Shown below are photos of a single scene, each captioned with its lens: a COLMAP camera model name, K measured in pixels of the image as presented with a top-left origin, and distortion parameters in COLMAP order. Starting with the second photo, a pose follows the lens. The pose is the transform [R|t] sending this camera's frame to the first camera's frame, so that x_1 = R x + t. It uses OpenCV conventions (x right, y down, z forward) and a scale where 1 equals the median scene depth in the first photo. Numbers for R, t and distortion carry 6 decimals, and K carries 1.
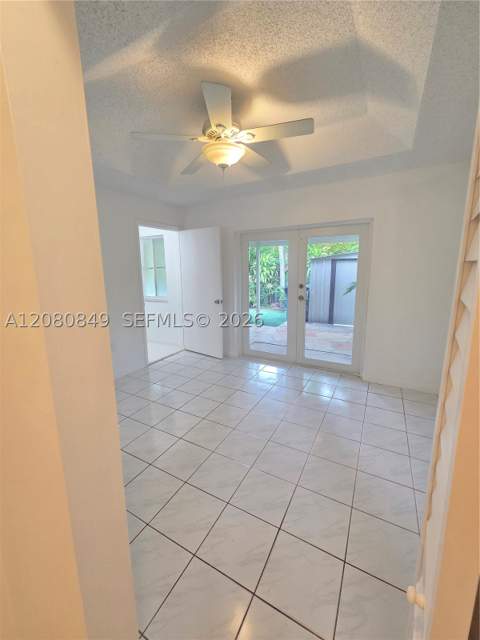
lens RADIAL K [[260.0, 0, 233.3], [0, 260.0, 312.1], [0, 0, 1]] dist [0.002550, -0.000078]
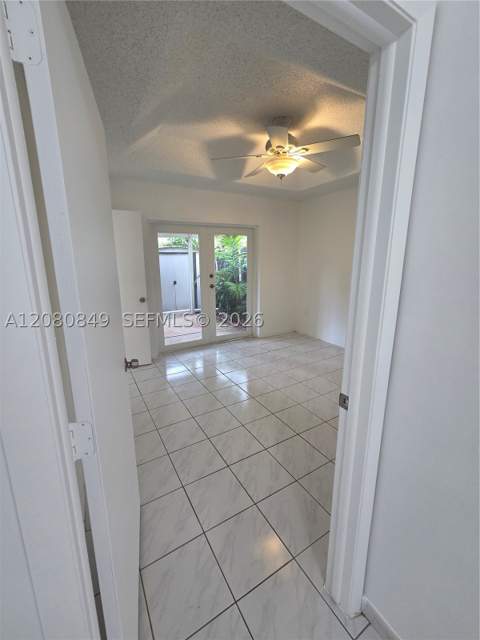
lens RADIAL K [[260.0, 0, 233.3], [0, 260.0, 312.1], [0, 0, 1]] dist [0.002550, -0.000078]
pose [[0.500987, -0.178694, 0.846806, -0.600189], [0.143510, 0.982059, 0.122332, -0.059592], [-0.853474, 0.060239, 0.517643, 0.280581]]
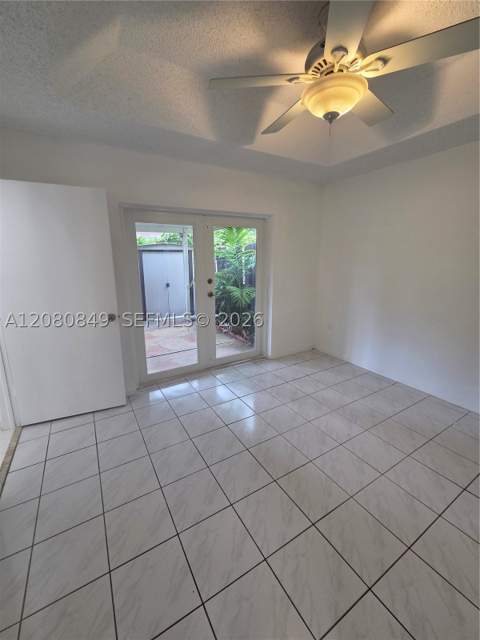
lens RADIAL K [[260.0, 0, 233.3], [0, 260.0, 312.1], [0, 0, 1]] dist [0.002550, -0.000078]
pose [[0.498190, -0.184181, 0.847280, -0.398491], [0.140683, 0.981401, 0.130616, -0.086469], [-0.855579, 0.054127, 0.514835, 0.416094]]
